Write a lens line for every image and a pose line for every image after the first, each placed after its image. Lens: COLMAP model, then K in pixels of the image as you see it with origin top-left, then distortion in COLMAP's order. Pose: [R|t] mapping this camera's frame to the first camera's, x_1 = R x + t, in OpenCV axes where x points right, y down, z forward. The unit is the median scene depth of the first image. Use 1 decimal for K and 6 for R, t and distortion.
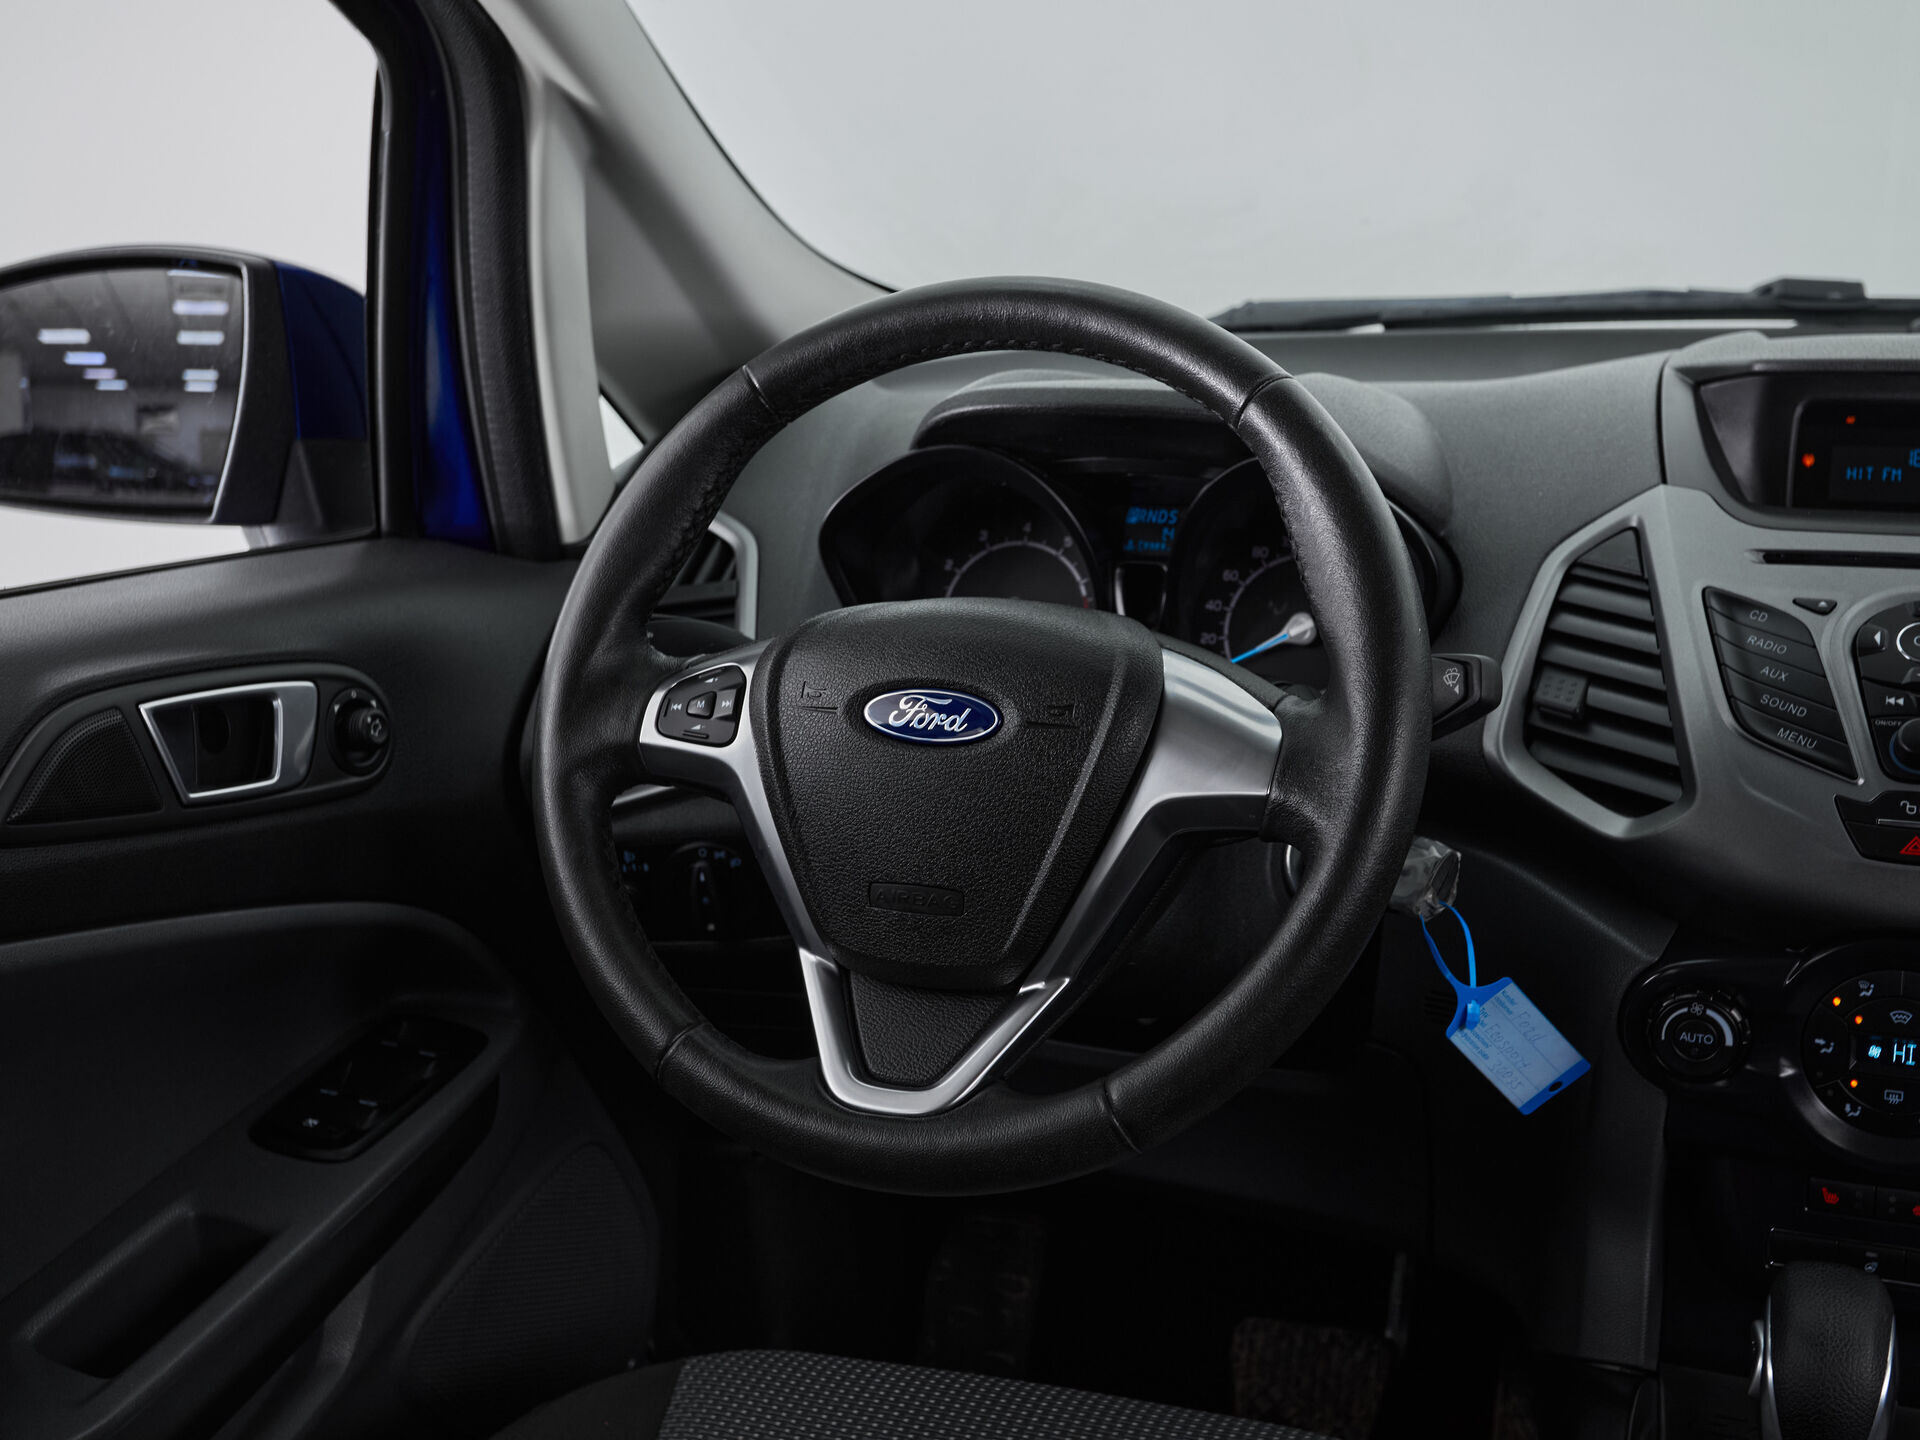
lens RADIAL K [[2331.3, 0, 985.6], [0, 2331.3, 716.3], [0, 0, 1]] dist [0.013733, 0.092677]
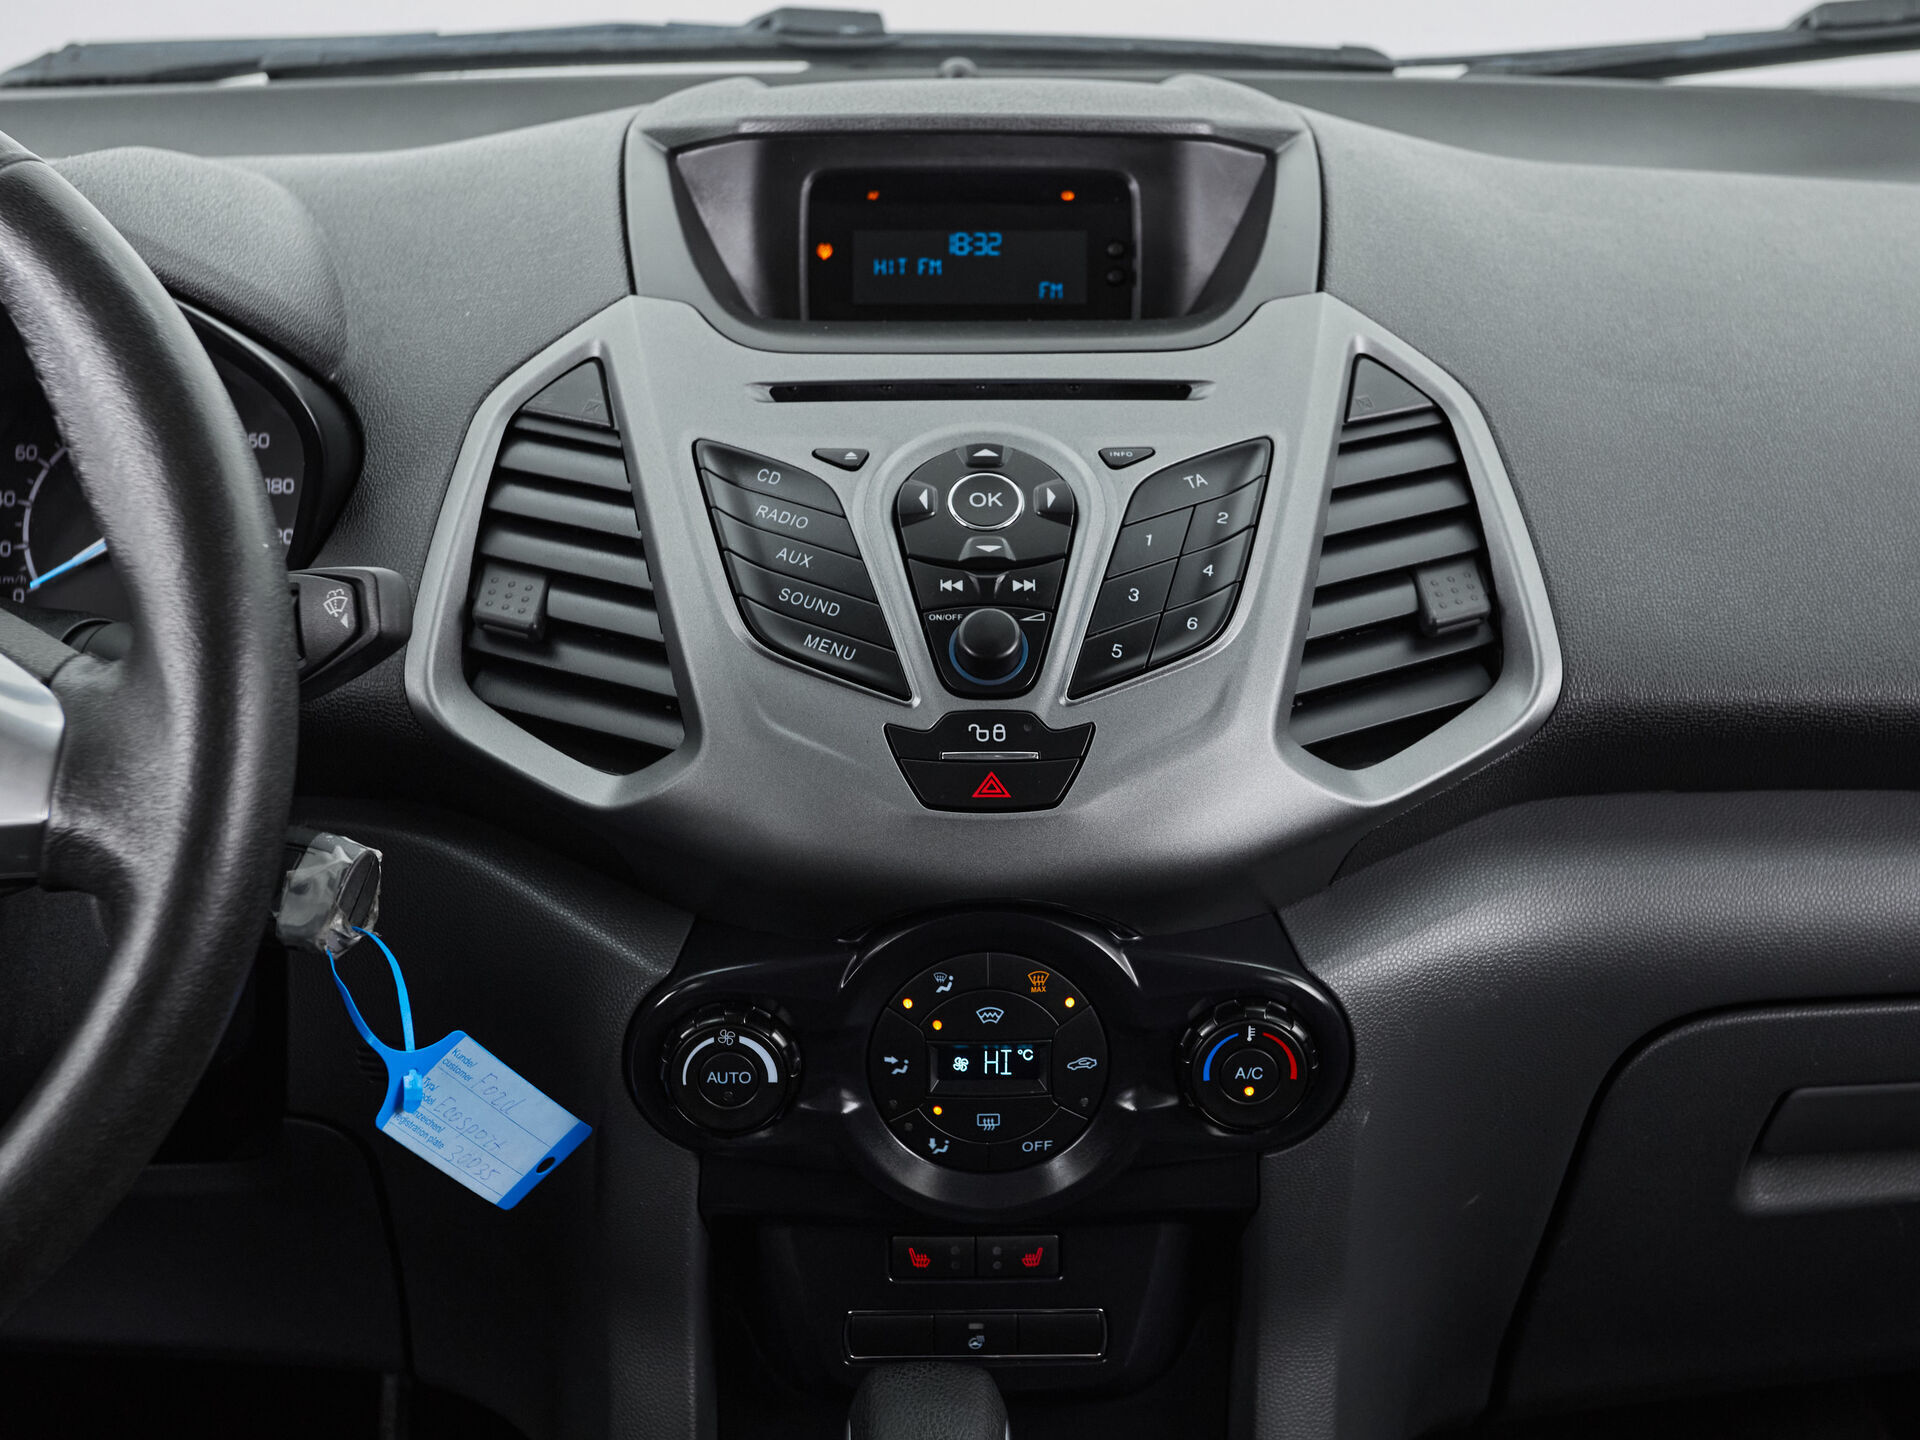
lens RADIAL K [[2816.9, 0, 952.2], [0, 2816.9, 650.3], [0, 0, 1]] dist [0.010372, 0.029046]
pose [[0.932434, -0.086437, 0.350851, 0.076284], [0.073762, 0.996054, 0.049361, -0.028837], [-0.353733, -0.020146, 0.935130, 0.172812]]
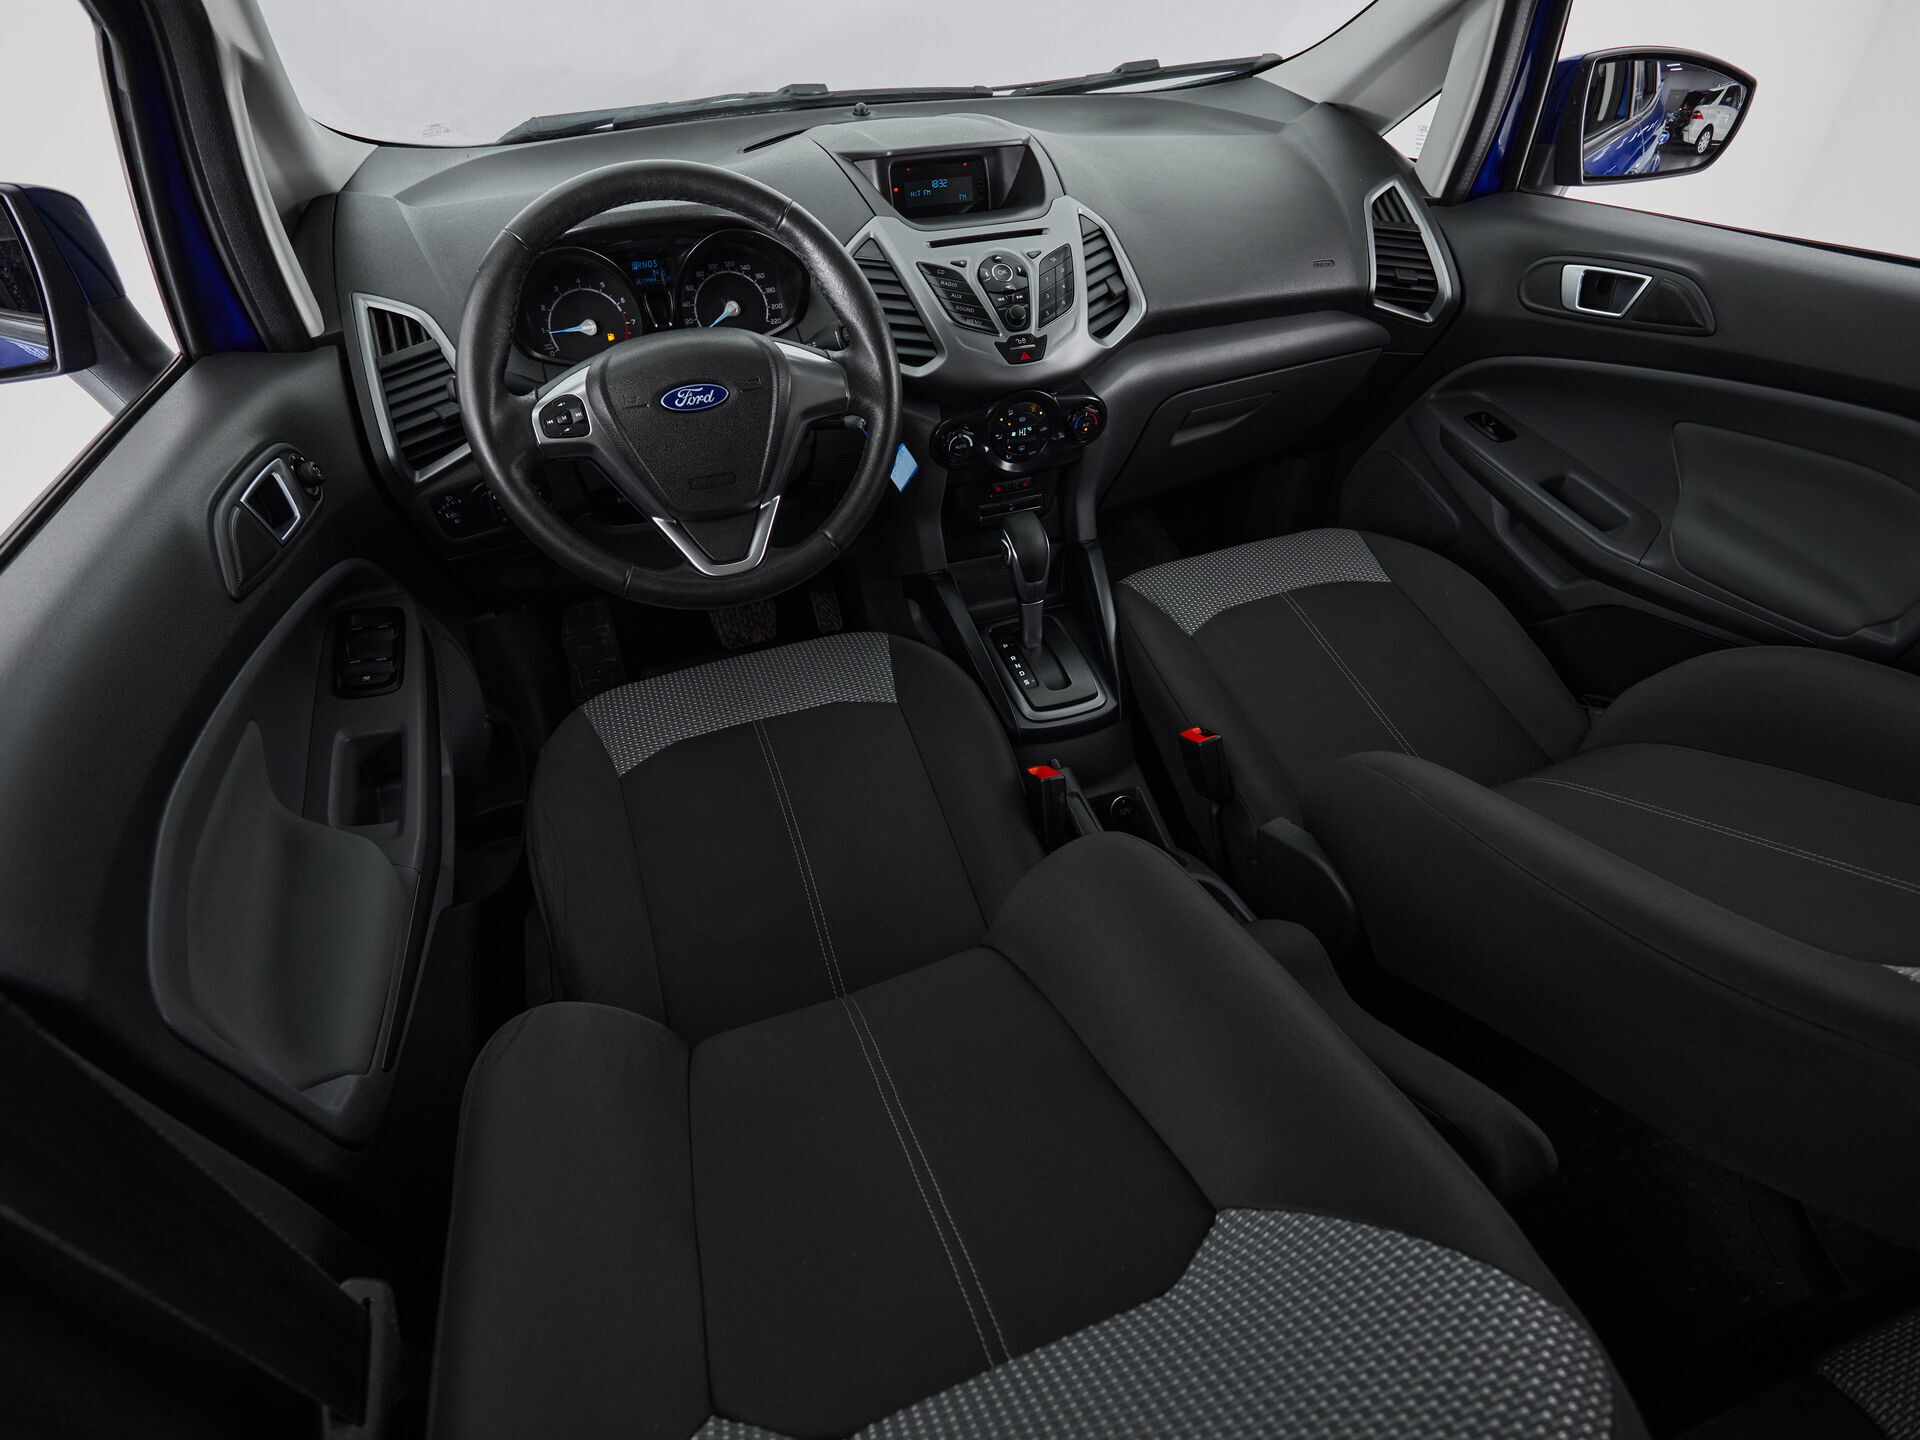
lens RADIAL K [[1031.3, 0, 968.1], [0, 1031.3, 720.2], [0, 0, 1]] dist [-0.000987, -0.001633]
pose [[0.761094, -0.407472, 0.504681, -0.408644], [0.162398, 0.872981, 0.459925, -0.129171], [-0.627983, -0.268086, 0.730593, 0.043616]]
